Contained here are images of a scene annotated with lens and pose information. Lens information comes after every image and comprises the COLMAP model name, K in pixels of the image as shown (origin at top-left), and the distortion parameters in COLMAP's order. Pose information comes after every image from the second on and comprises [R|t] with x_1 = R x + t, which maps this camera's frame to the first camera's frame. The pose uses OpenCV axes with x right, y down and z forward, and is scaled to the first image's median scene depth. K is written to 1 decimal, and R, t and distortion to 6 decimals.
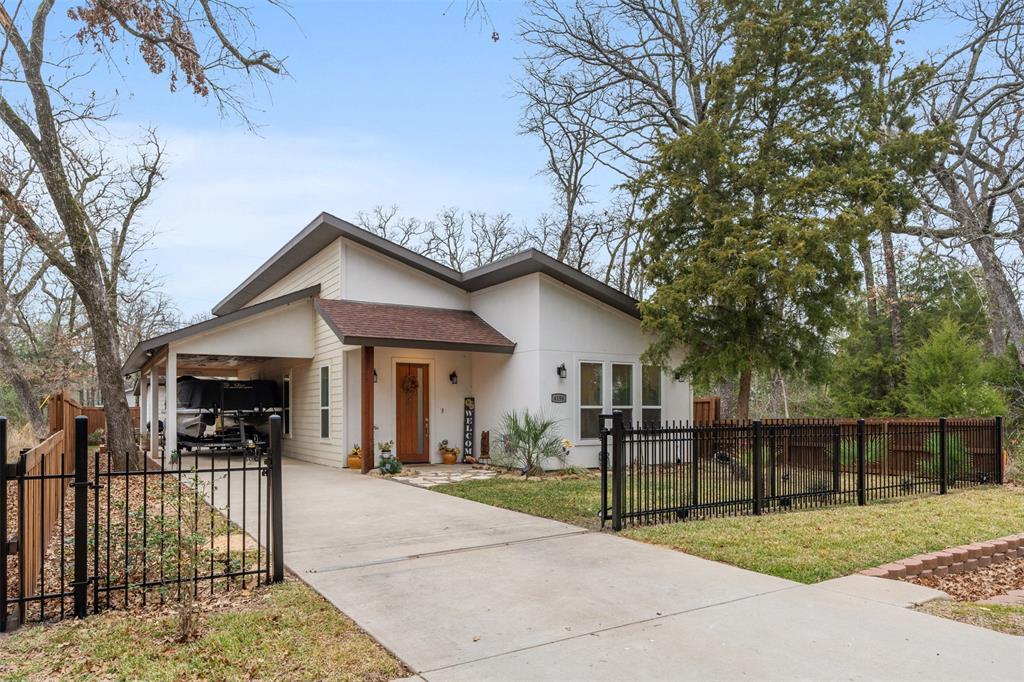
lens RADIAL K [[661.4, 0, 512.0], [0, 661.4, 408.3], [0, 0, 1]] dist [0.002673, -0.000024]
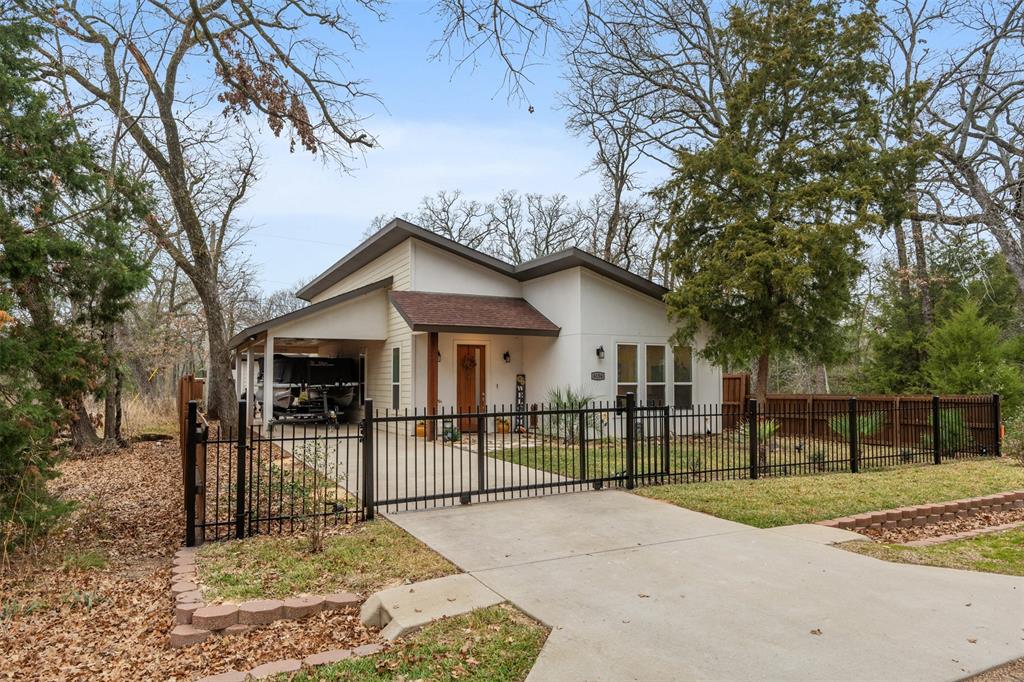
lens RADIAL K [[665.3, 0, 512.0], [0, 665.3, 341.0], [0, 0, 1]] dist [0.003534, 0.001020]
pose [[0.995673, -0.004962, -0.092794, 0.029054], [0.000080, 0.998619, -0.052544, -0.014911], [0.092927, 0.052309, 0.994298, -0.150505]]
